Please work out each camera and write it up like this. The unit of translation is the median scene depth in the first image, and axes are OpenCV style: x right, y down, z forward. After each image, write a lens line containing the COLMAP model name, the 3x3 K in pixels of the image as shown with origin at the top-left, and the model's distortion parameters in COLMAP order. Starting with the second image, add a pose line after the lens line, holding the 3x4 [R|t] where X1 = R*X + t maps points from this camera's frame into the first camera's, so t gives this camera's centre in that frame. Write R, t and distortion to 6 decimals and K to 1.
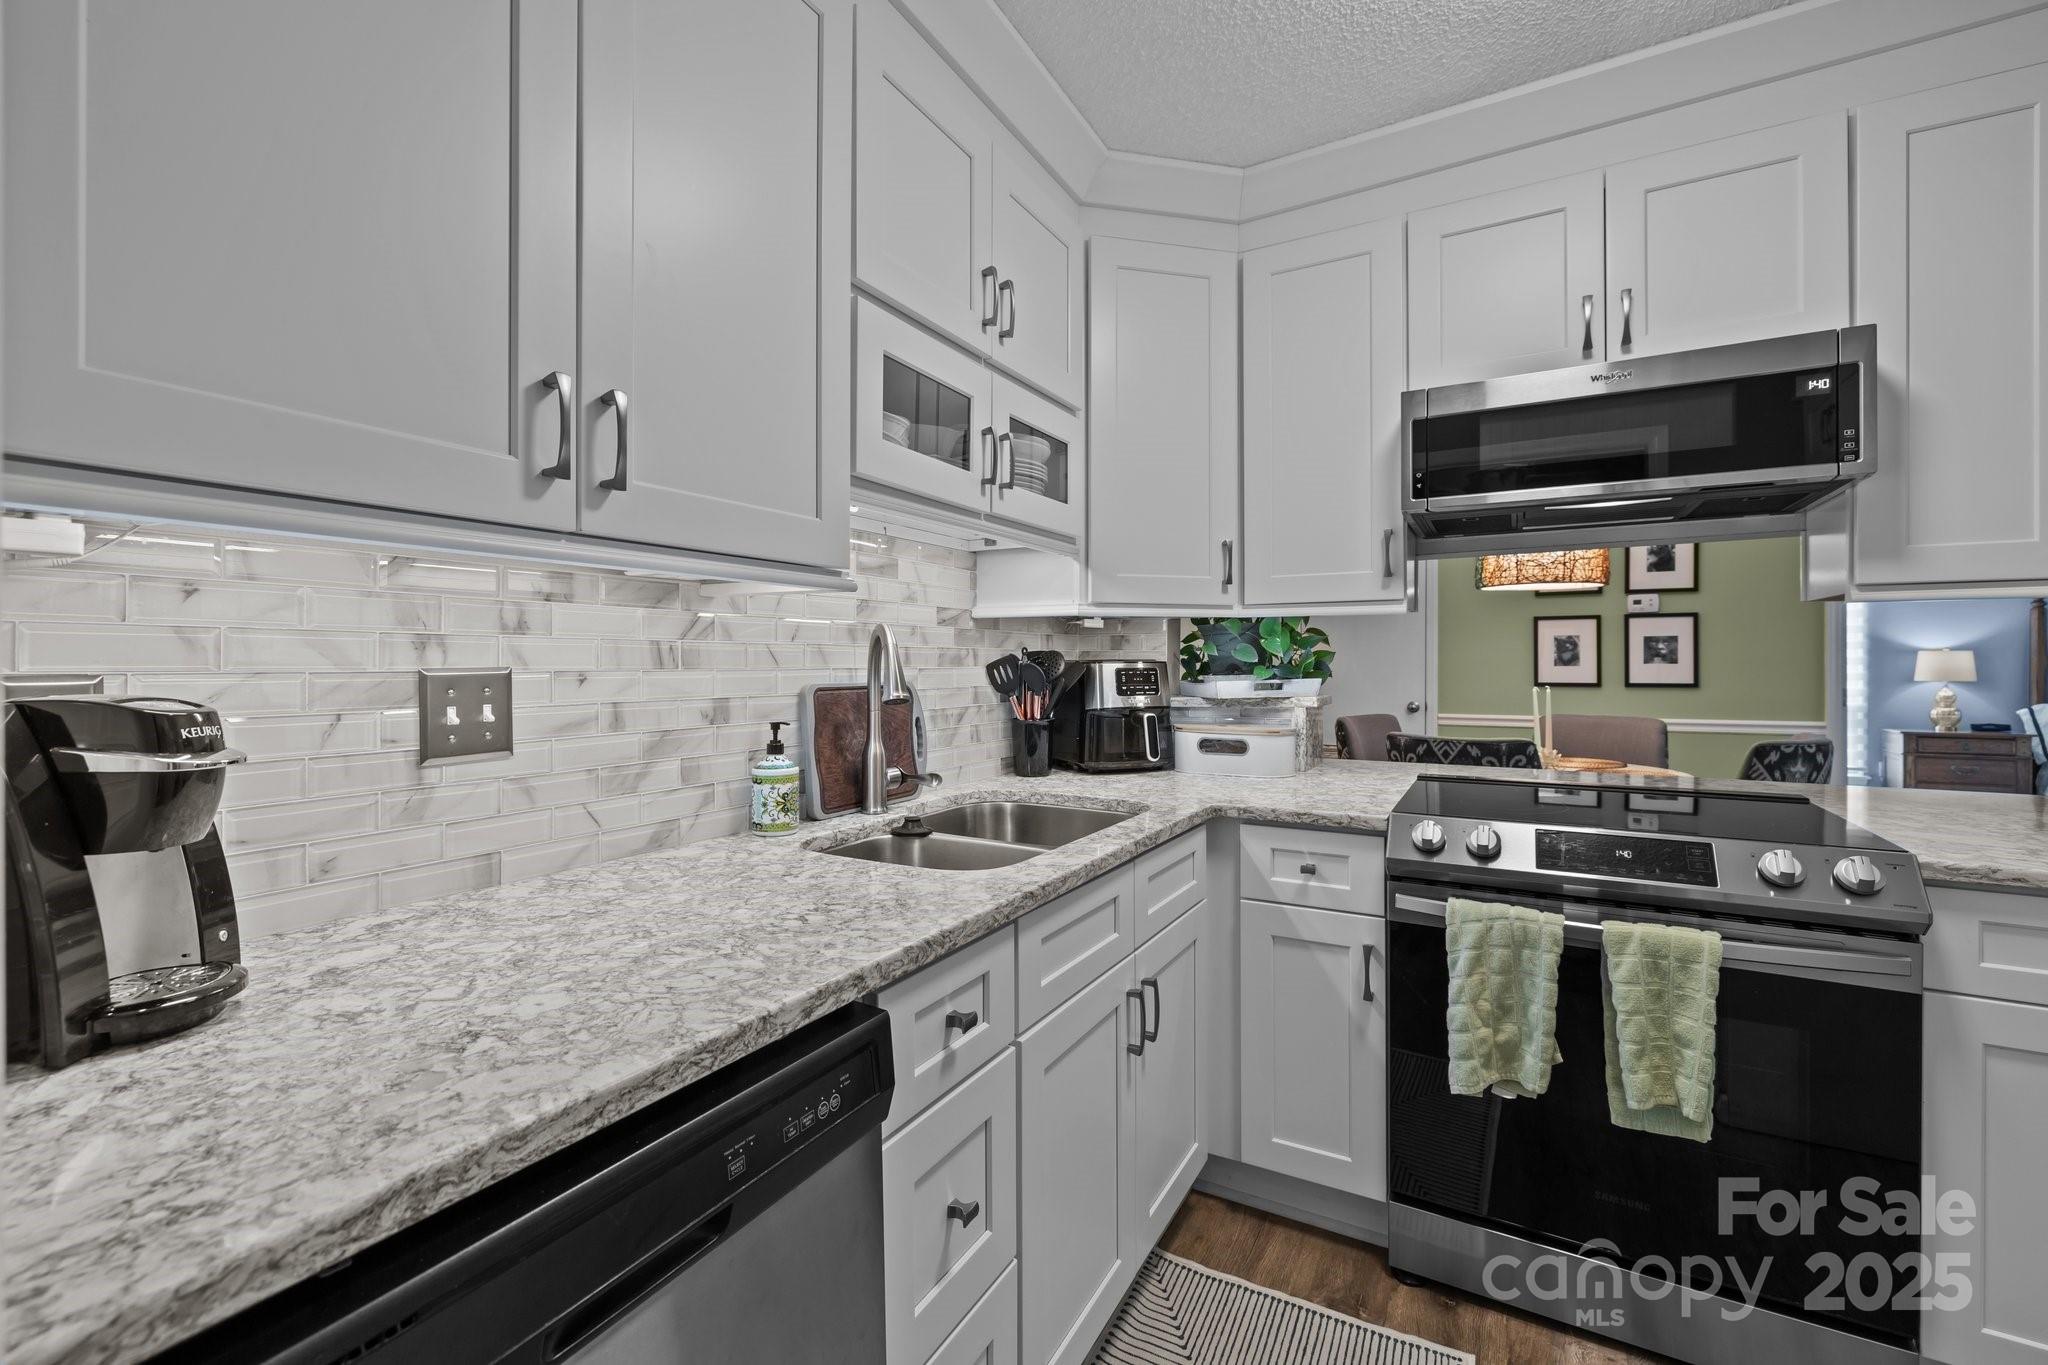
lens RADIAL K [[860.6, 0, 998.4], [0, 860.6, 652.0], [0, 0, 1]] dist [0.001097, -0.001029]
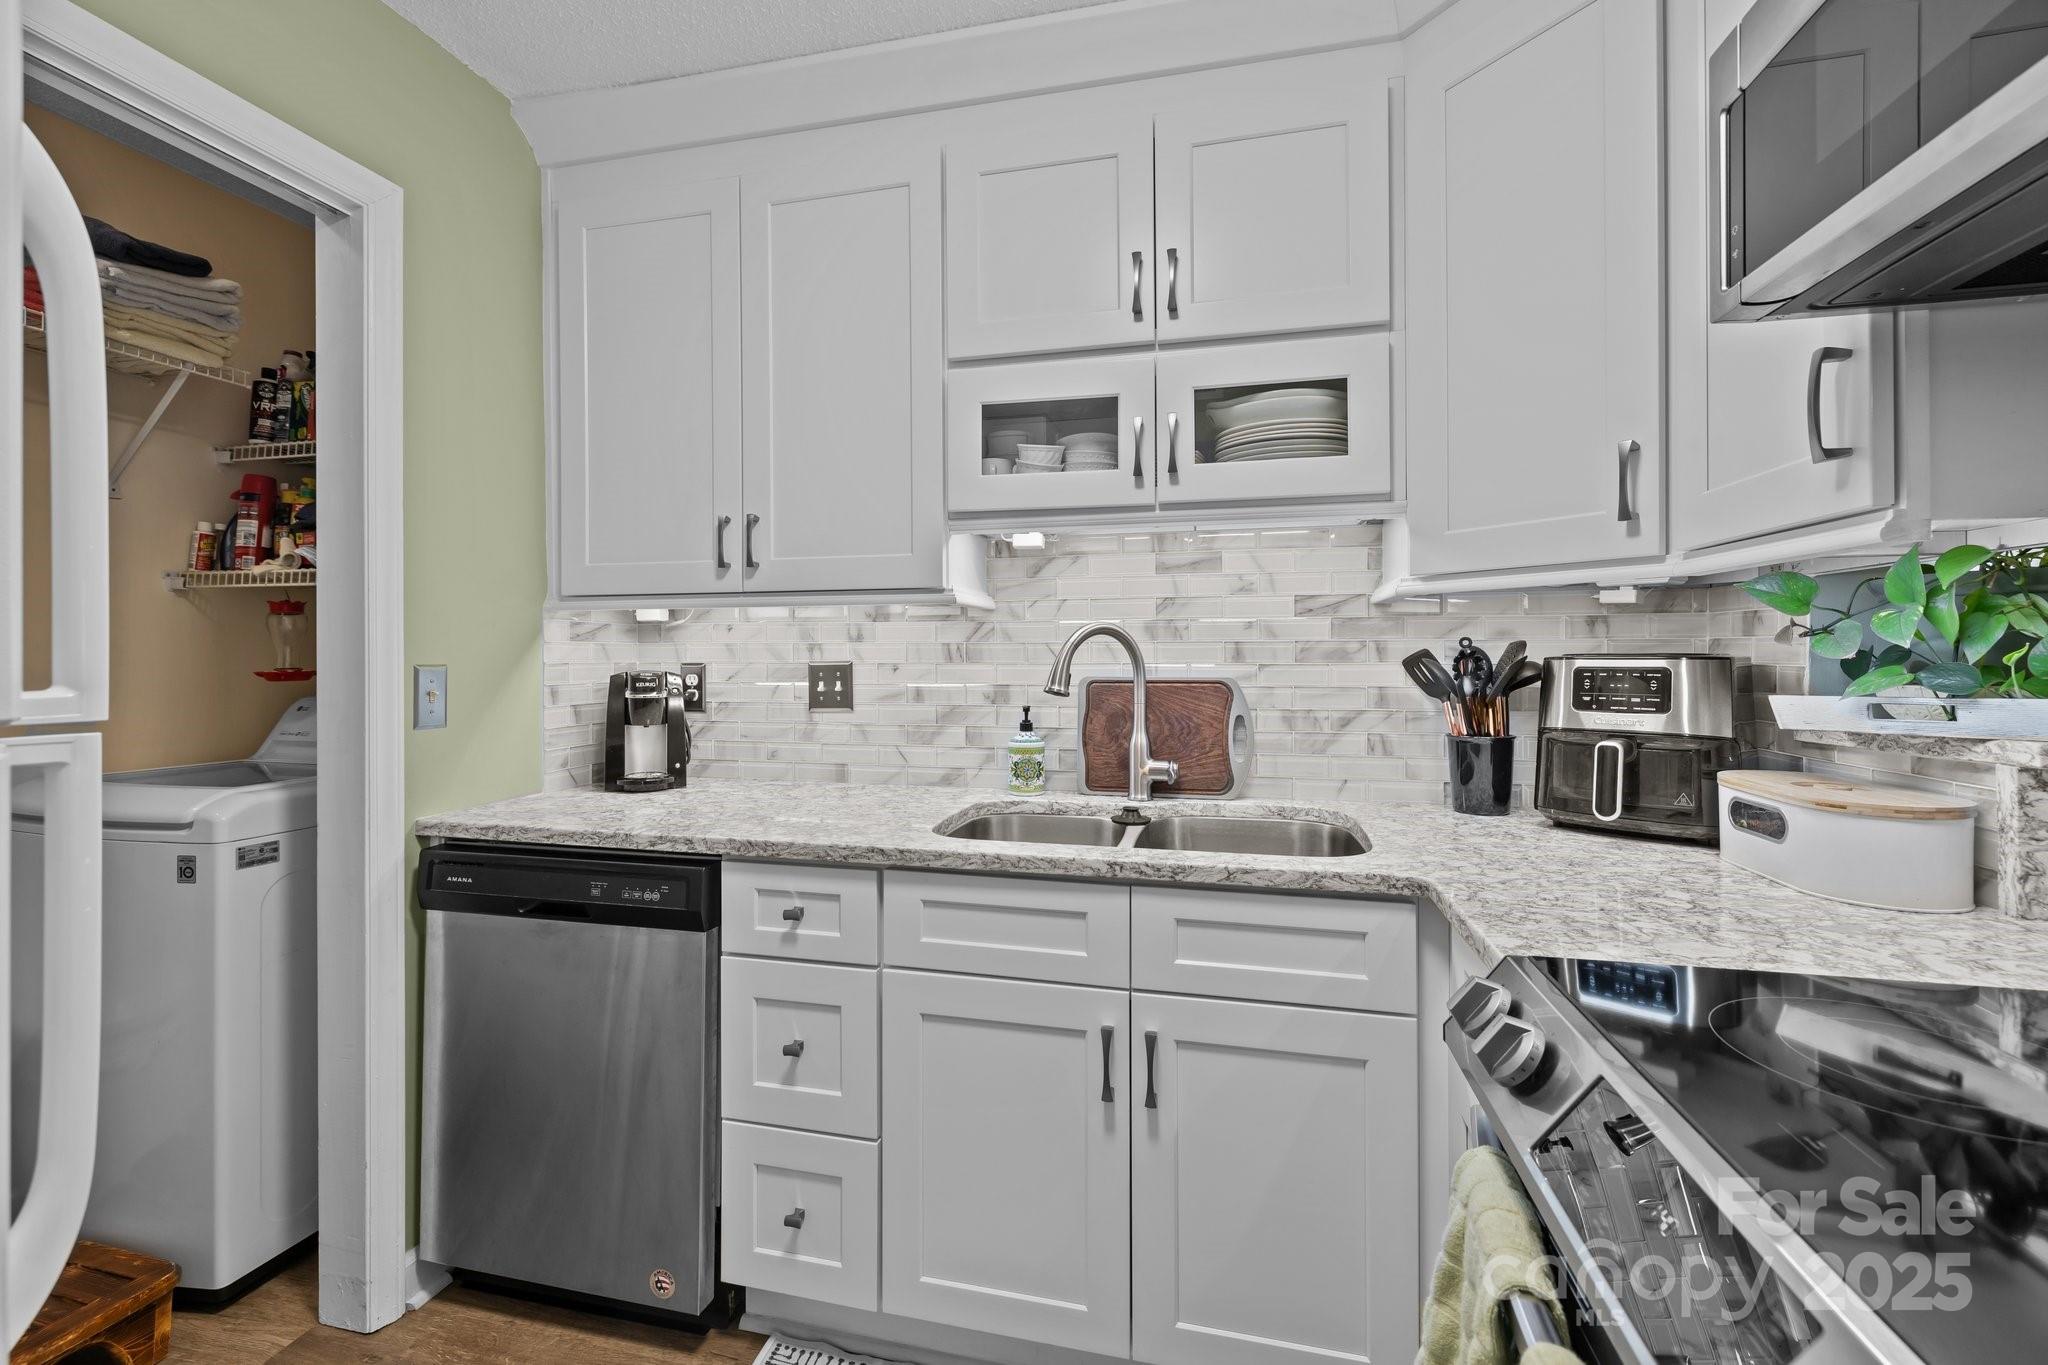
lens RADIAL K [[860.6, 0, 1022.8], [0, 860.6, 649.4], [0, 0, 1]] dist [0.001097, -0.001029]
pose [[0.291340, -0.006869, -0.956595, 1.028384], [0.013847, 0.999900, -0.002963, 0.003411], [0.956519, -0.012382, 0.291406, 0.690582]]
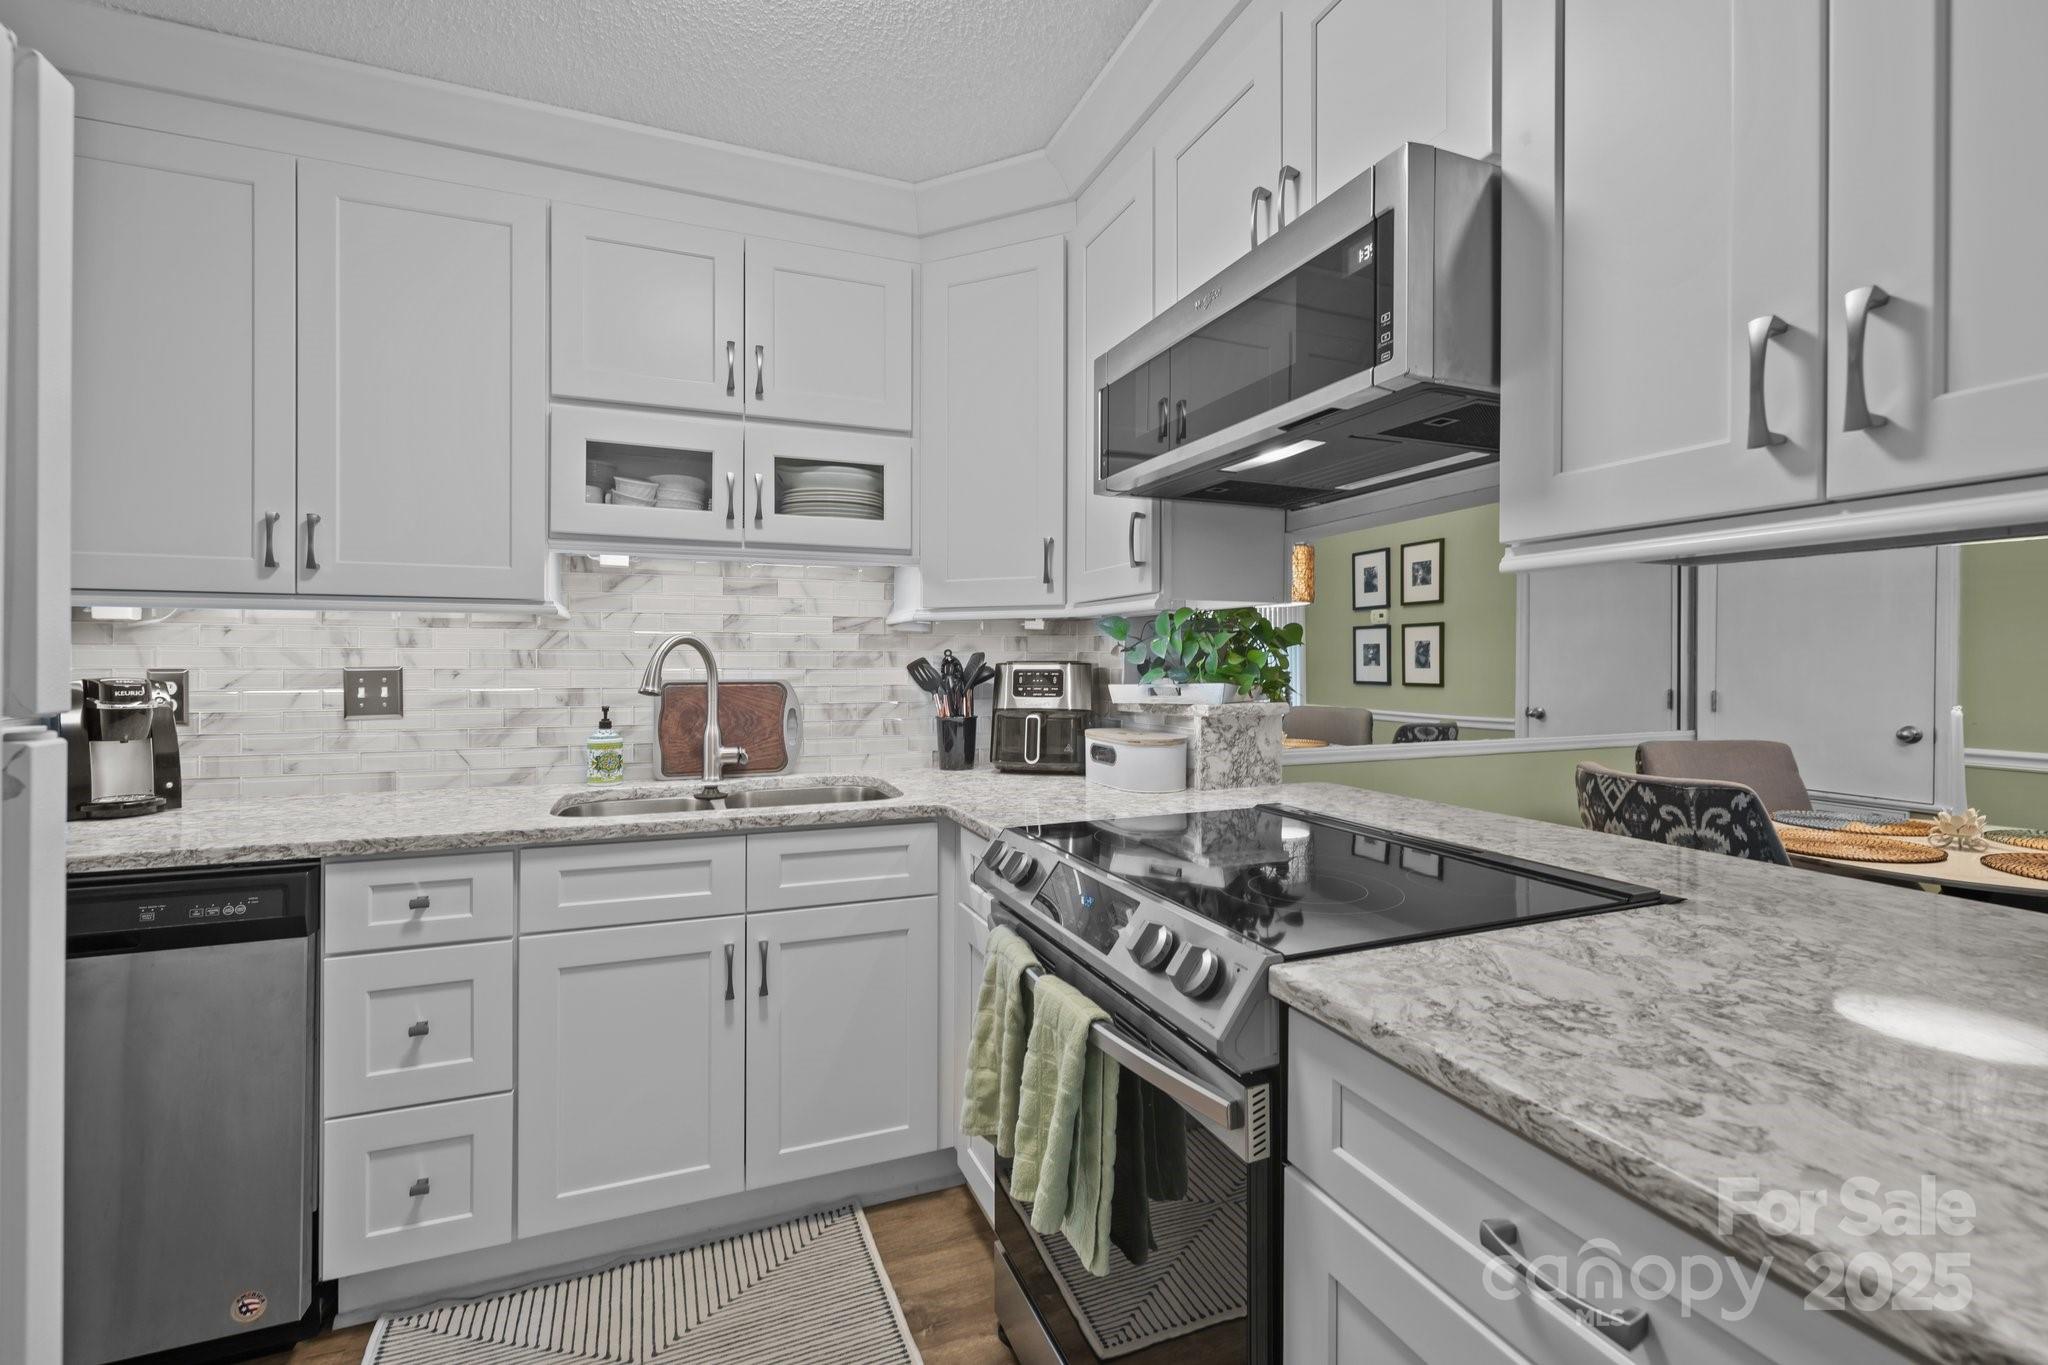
lens RADIAL K [[868.4, 0, 998.7], [0, 868.4, 656.1], [0, 0, 1]] dist [0.000925, -0.001048]
pose [[0.786454, -0.003650, -0.617638, 1.229827], [0.006866, 0.999972, 0.002834, 0.000235], [0.617610, -0.006469, 0.786458, 0.307745]]
